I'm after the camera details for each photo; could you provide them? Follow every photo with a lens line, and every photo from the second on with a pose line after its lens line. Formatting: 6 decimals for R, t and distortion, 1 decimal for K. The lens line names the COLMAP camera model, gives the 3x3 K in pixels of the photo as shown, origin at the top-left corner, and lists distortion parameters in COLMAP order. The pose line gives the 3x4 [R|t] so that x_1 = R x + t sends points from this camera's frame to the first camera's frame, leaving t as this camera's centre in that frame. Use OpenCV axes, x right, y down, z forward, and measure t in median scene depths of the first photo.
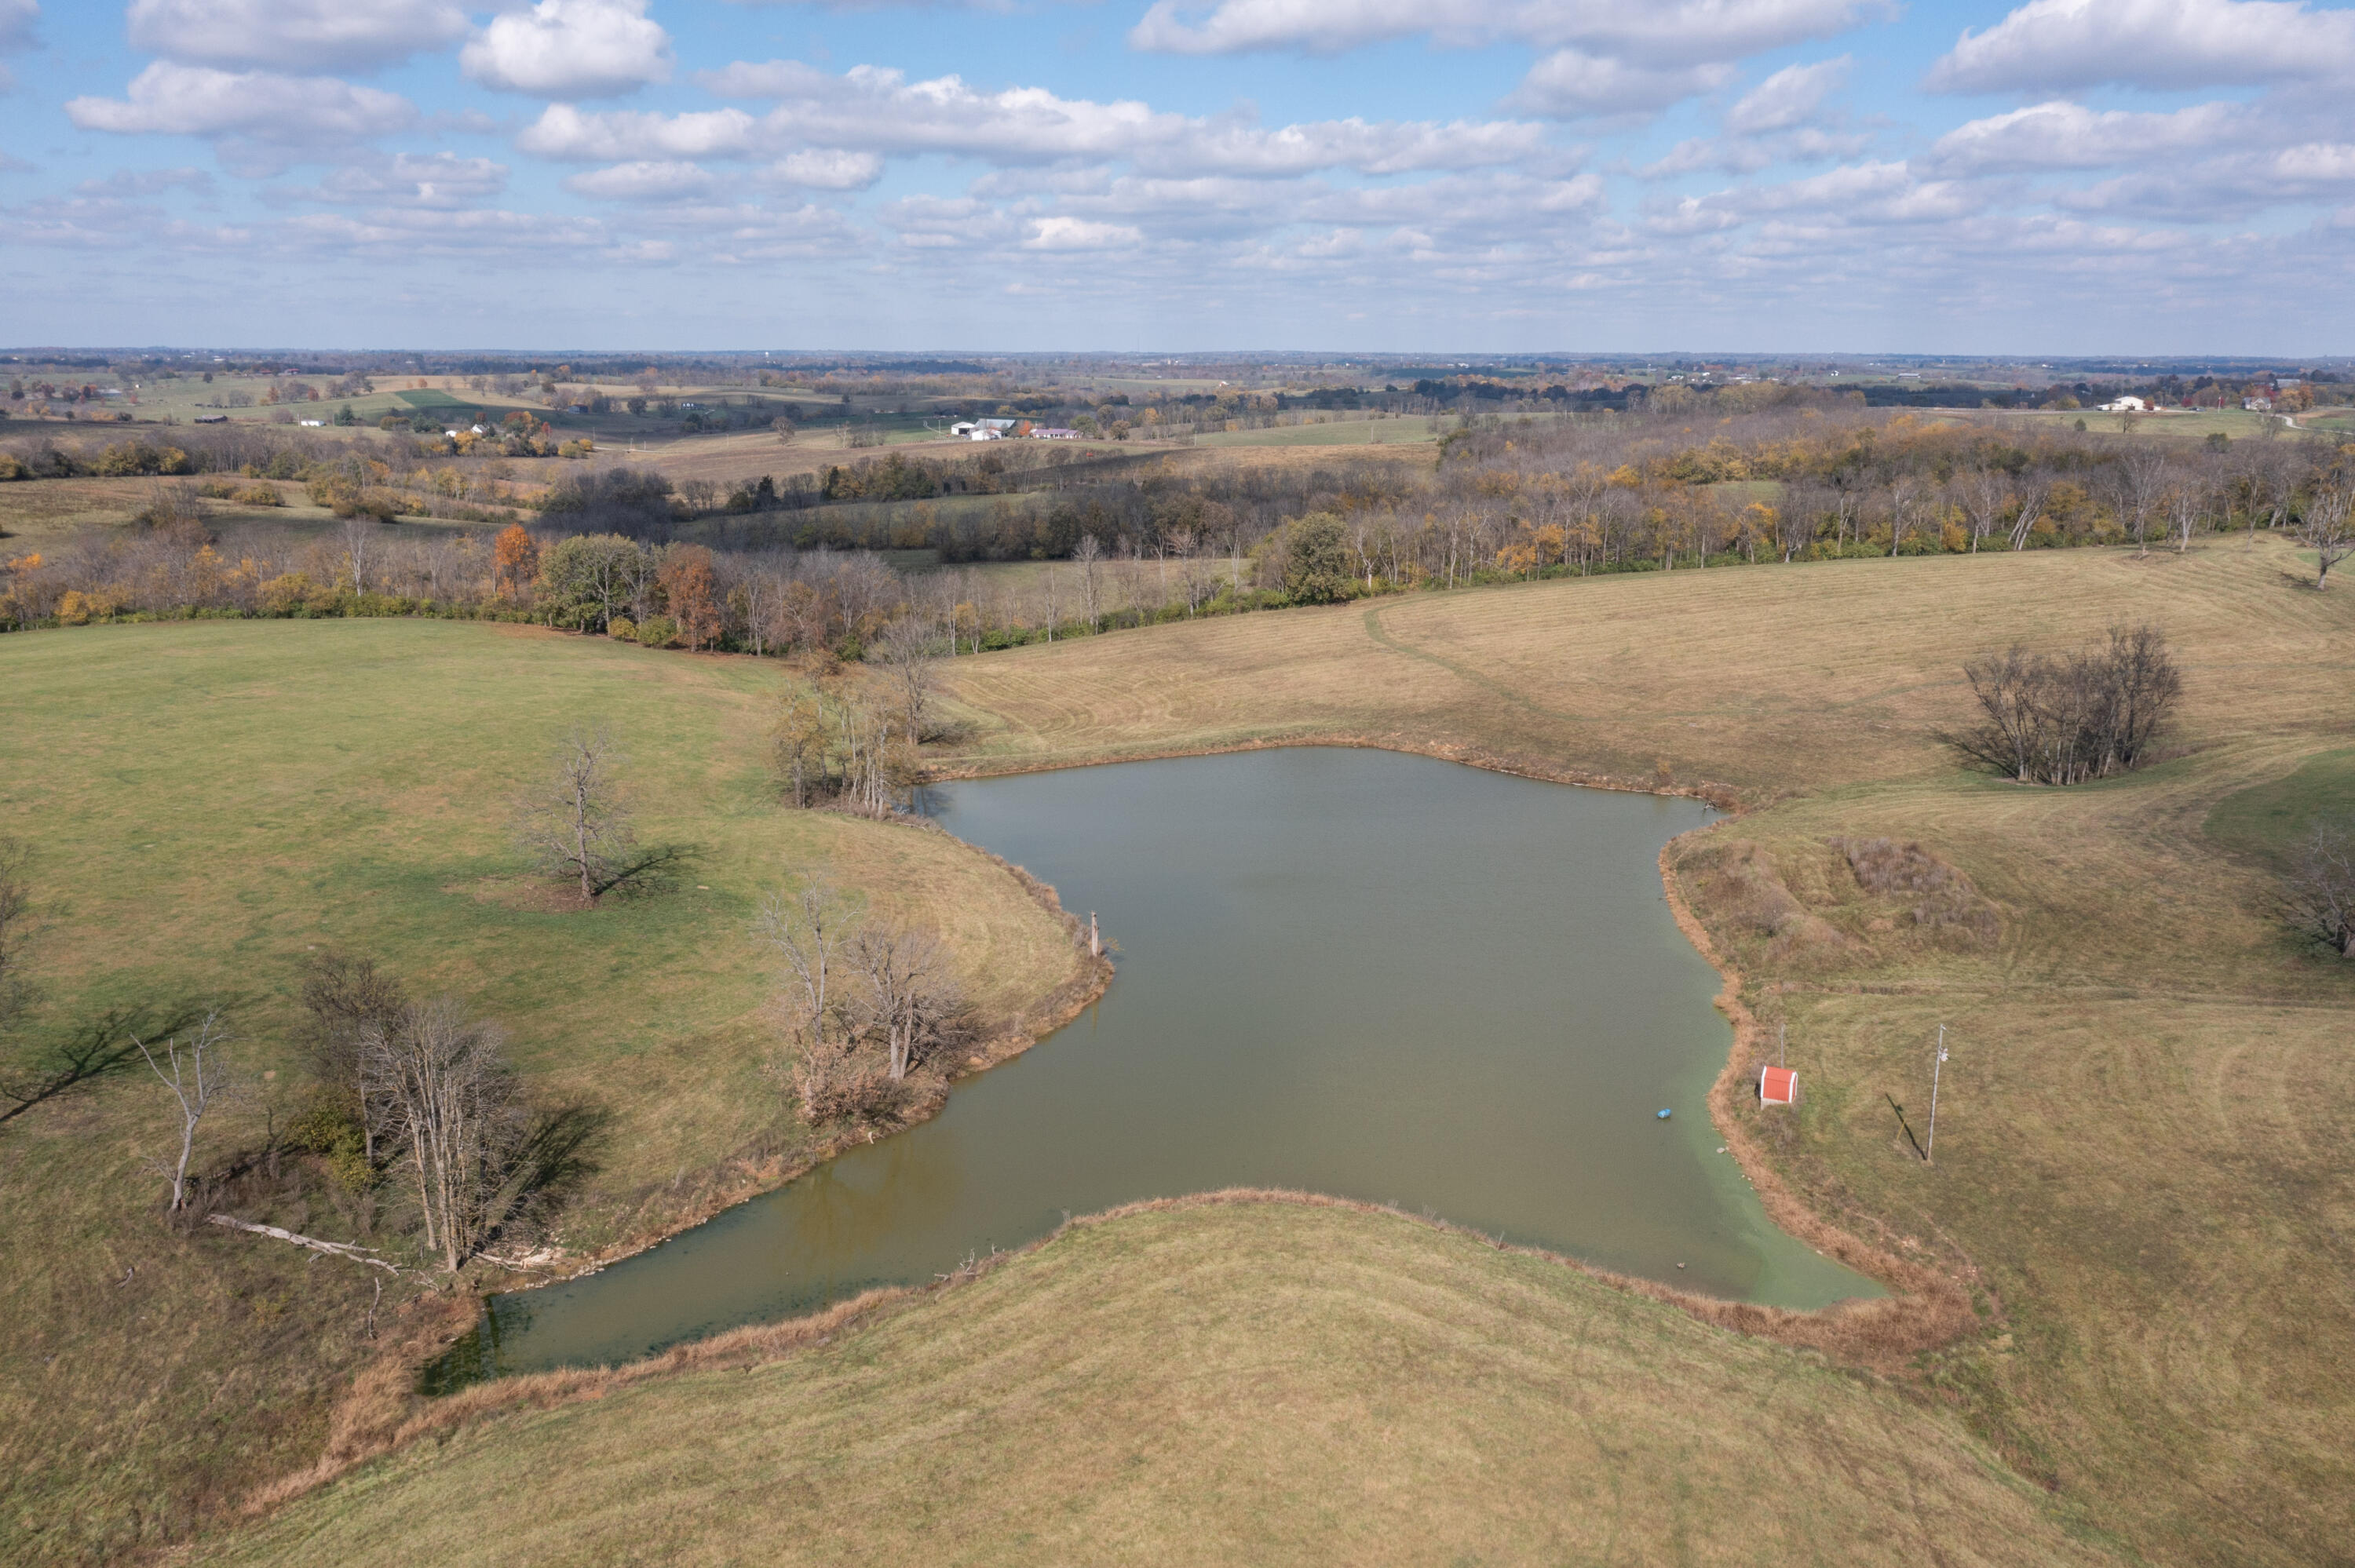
lens RADIAL K [[1859.9, 0, 1177.5], [0, 1859.9, 784.0], [0, 0, 1]] dist [-0.016158, 0.007147]
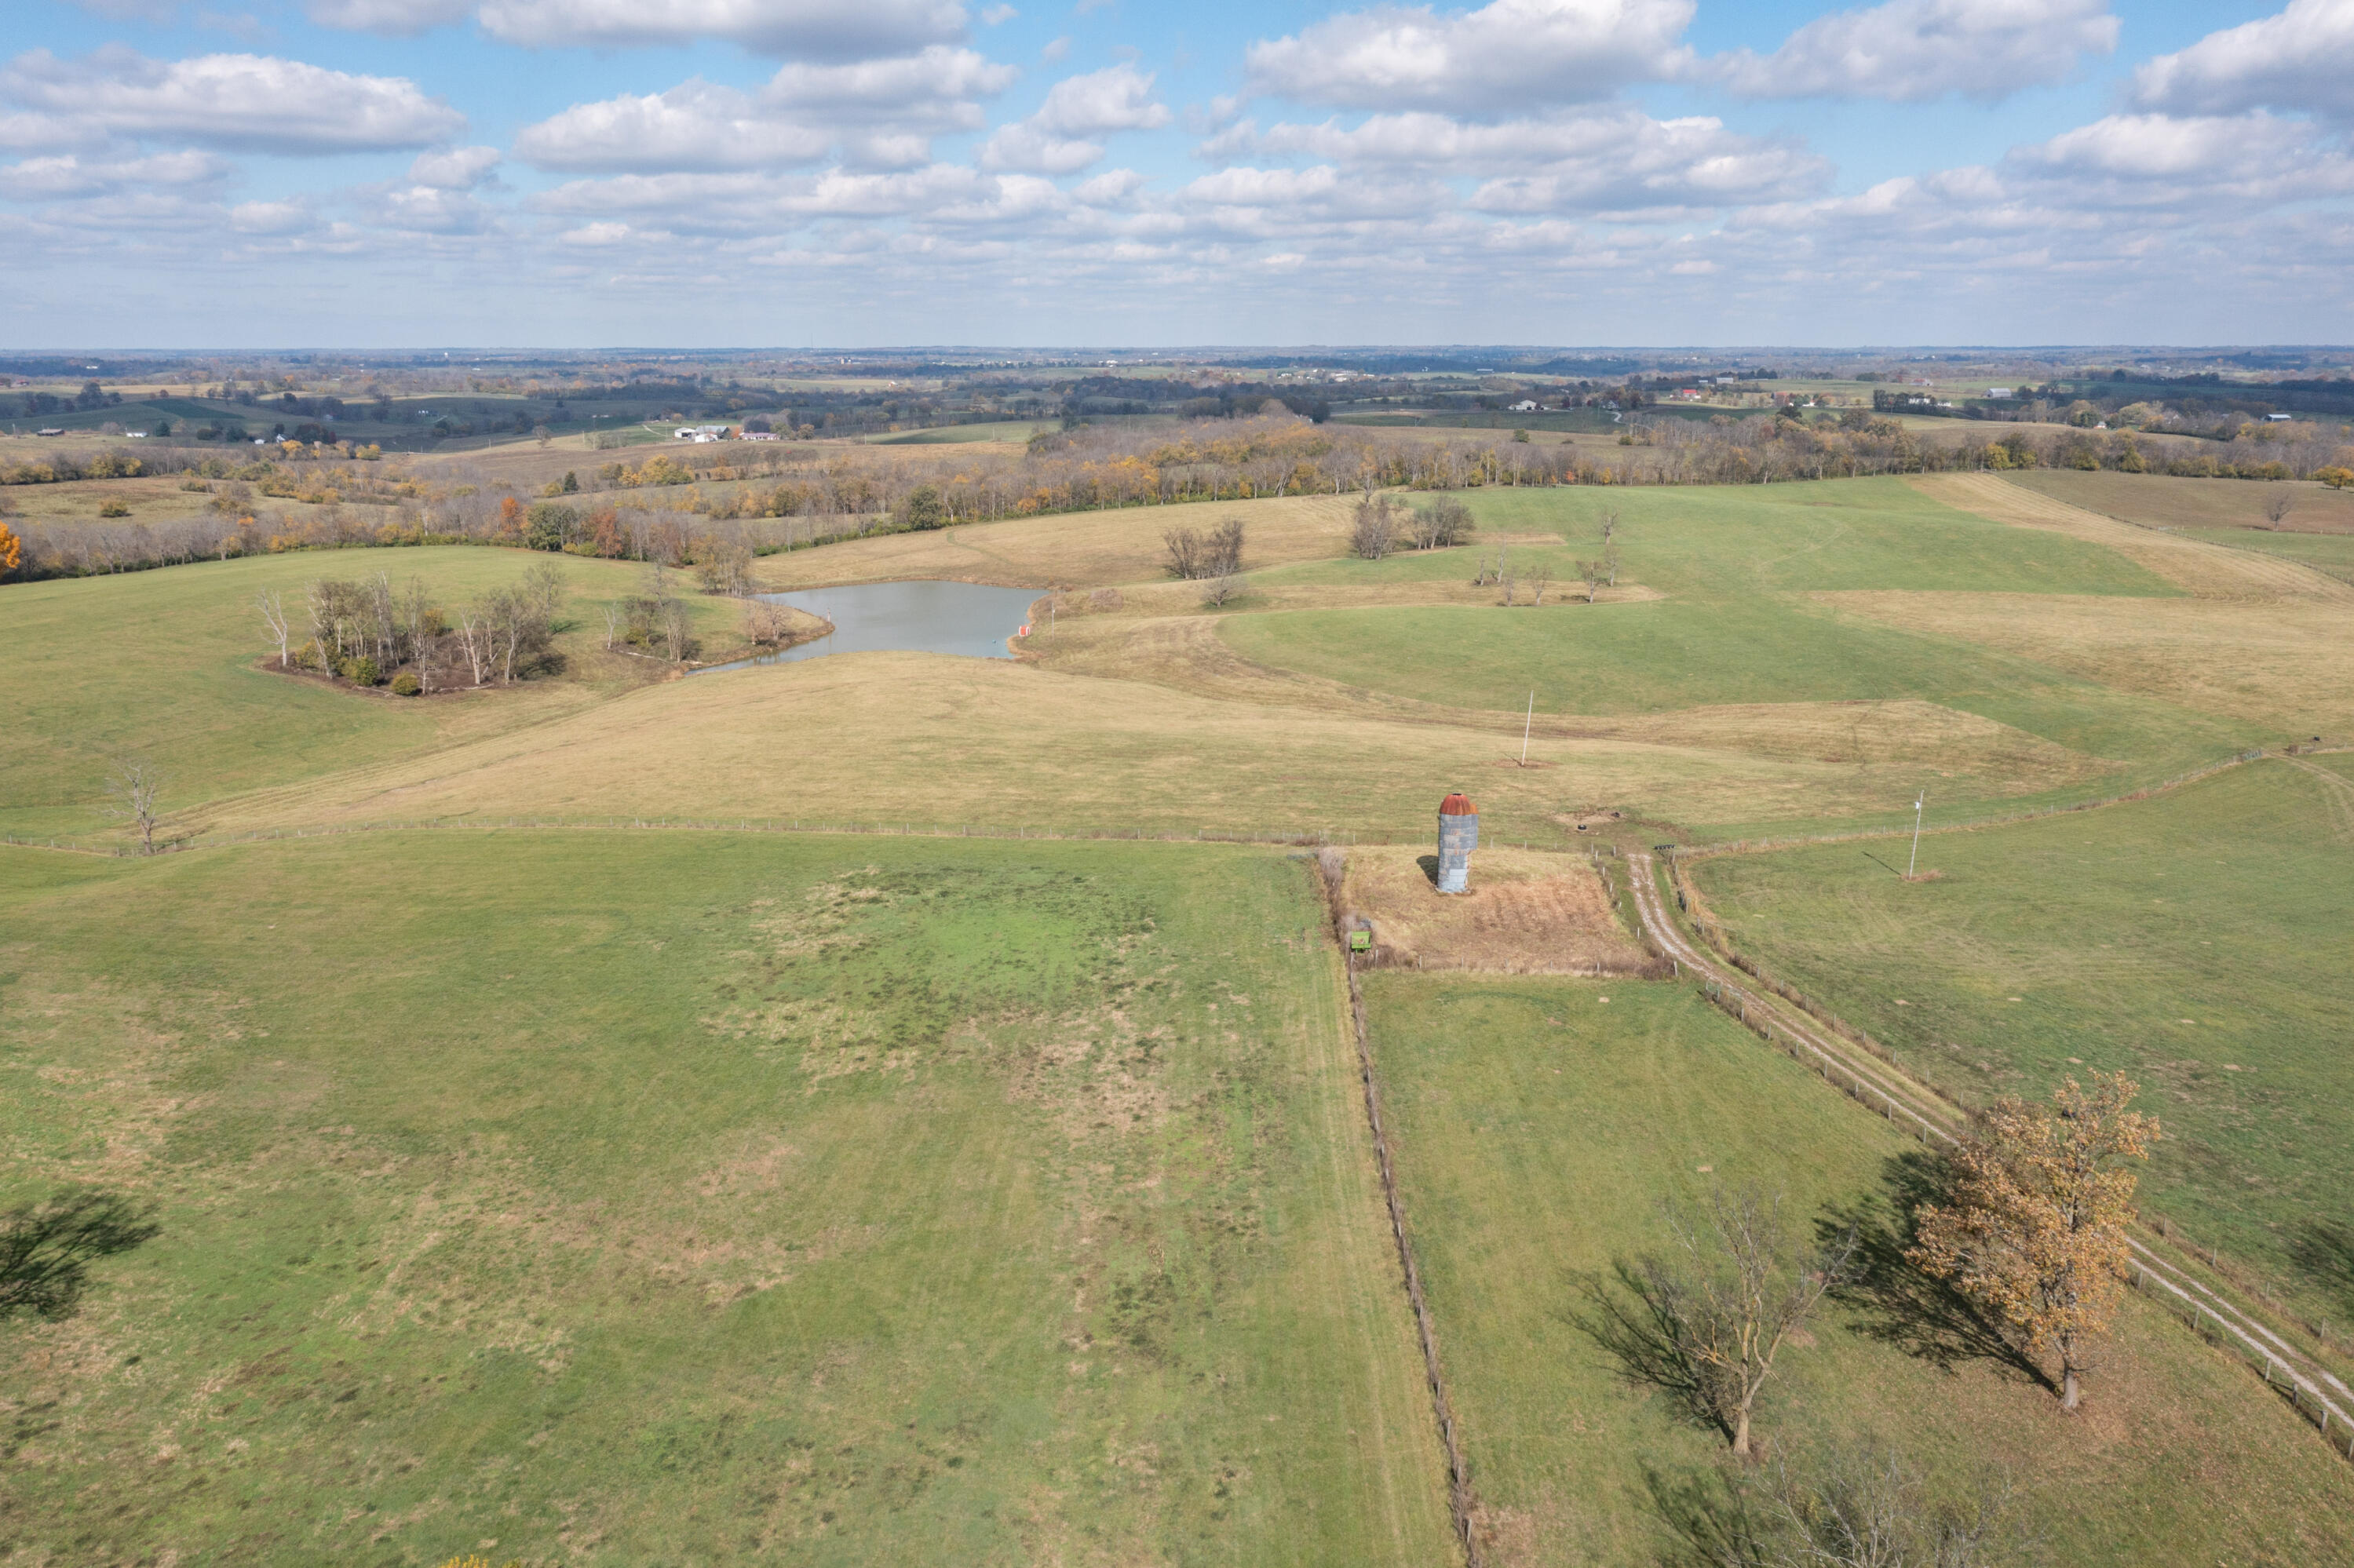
lens RADIAL K [[1859.2, 0, 1177.0], [0, 1859.2, 784.0], [0, 0, 1]] dist [-0.016158, 0.007147]
pose [[0.985896, -0.043047, 0.161726, 0.007423], [0.042069, 0.999070, 0.009469, 0.166575], [-0.161983, -0.002532, 0.986790, -1.000176]]
